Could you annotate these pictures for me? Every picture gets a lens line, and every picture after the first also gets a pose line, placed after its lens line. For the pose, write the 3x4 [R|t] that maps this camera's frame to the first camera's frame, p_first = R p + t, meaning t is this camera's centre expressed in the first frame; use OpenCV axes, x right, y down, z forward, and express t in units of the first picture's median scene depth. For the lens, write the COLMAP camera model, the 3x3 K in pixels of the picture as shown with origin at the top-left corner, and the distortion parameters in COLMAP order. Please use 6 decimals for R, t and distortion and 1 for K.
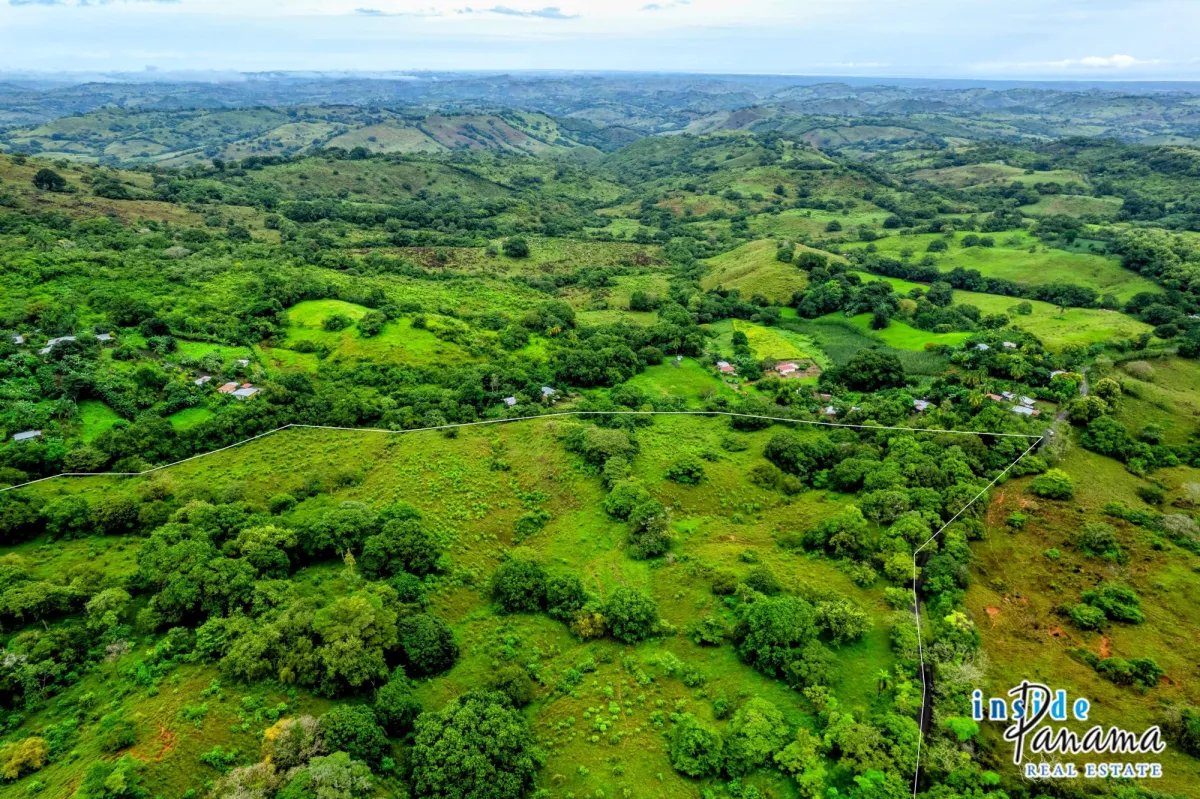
lens RADIAL K [[774.1, 0, 602.5], [0, 774.1, 402.6], [0, 0, 1]] dist [-0.080170, 0.073177]
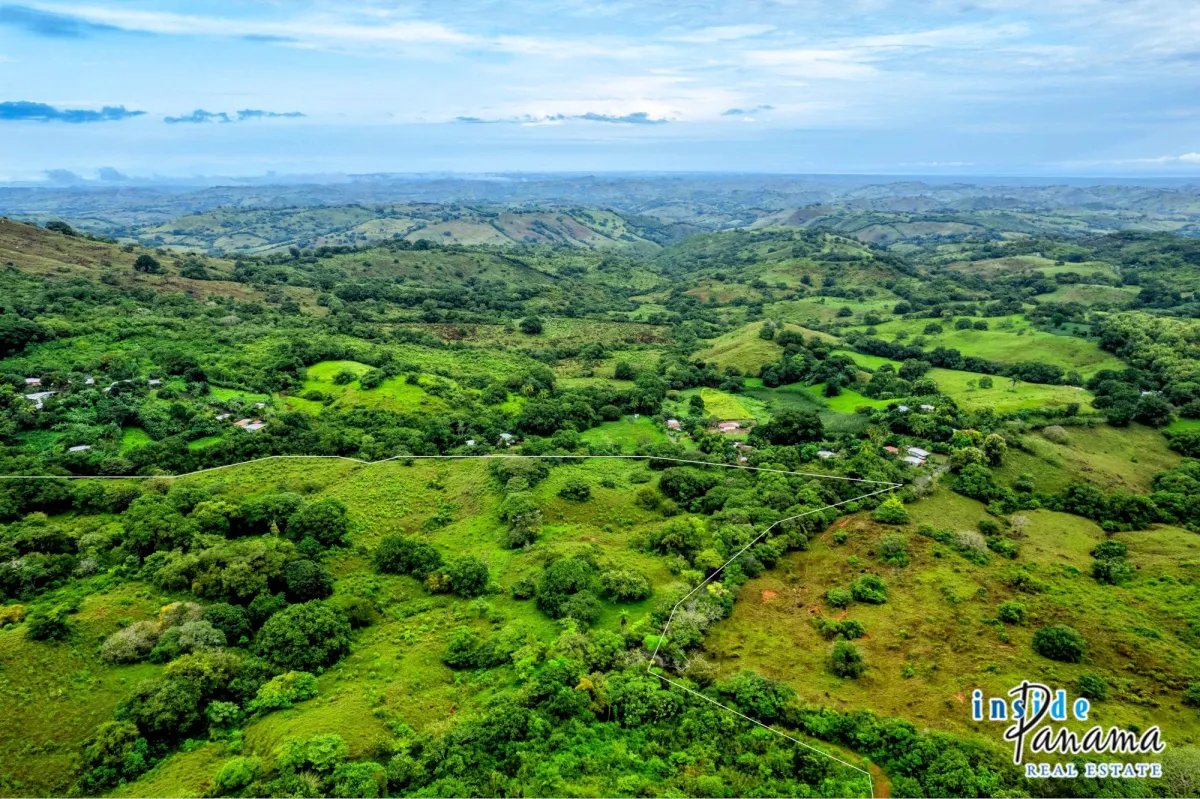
lens RADIAL K [[775.0, 0, 597.5], [0, 775.0, 400.5], [0, 0, 1]] dist [-0.077394, 0.067134]
pose [[0.993999, 0.022614, -0.107029, 0.139427], [-0.035361, 0.992295, -0.118742, 0.047564], [0.103520, 0.121814, 0.987140, -0.104916]]
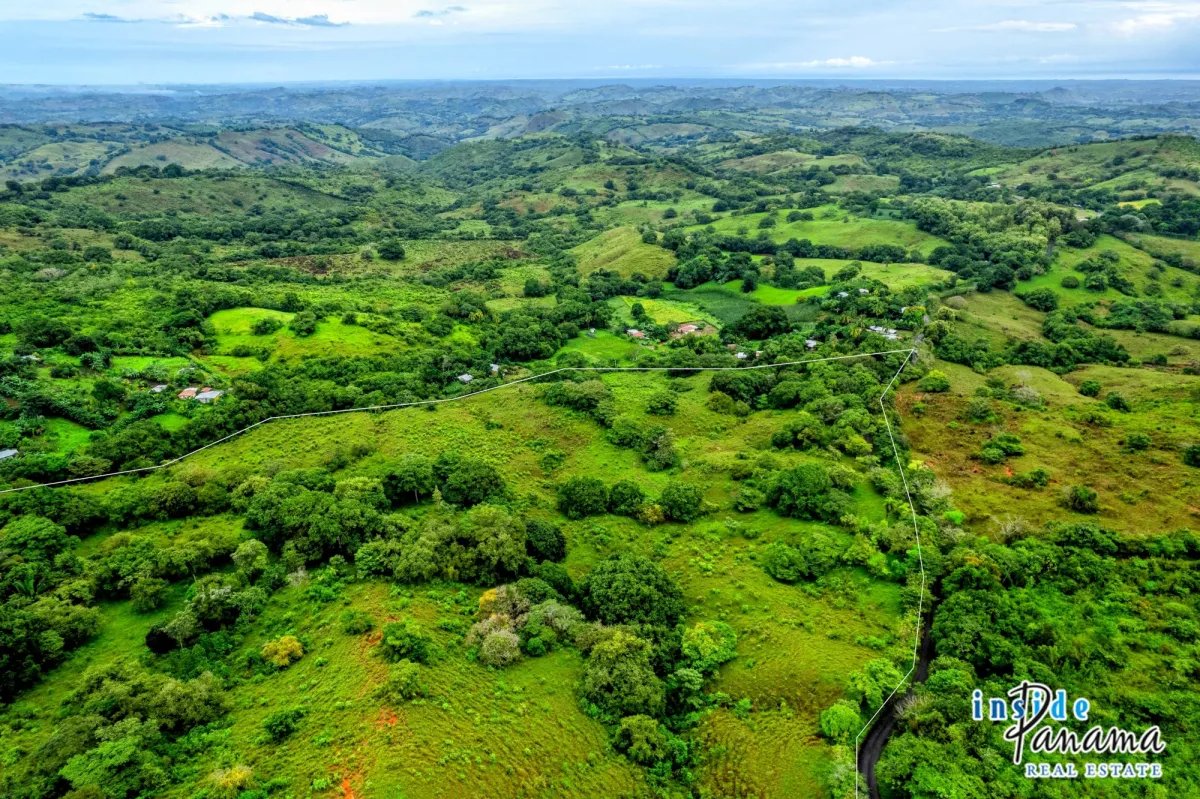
lens RADIAL K [[774.1, 0, 602.5], [0, 774.1, 402.6], [0, 0, 1]] dist [-0.080170, 0.073177]
pose [[0.966137, -0.115137, 0.230917, -0.132442], [0.116744, 0.993139, 0.006743, 0.034089], [-0.230109, 0.020444, 0.972950, -0.071853]]
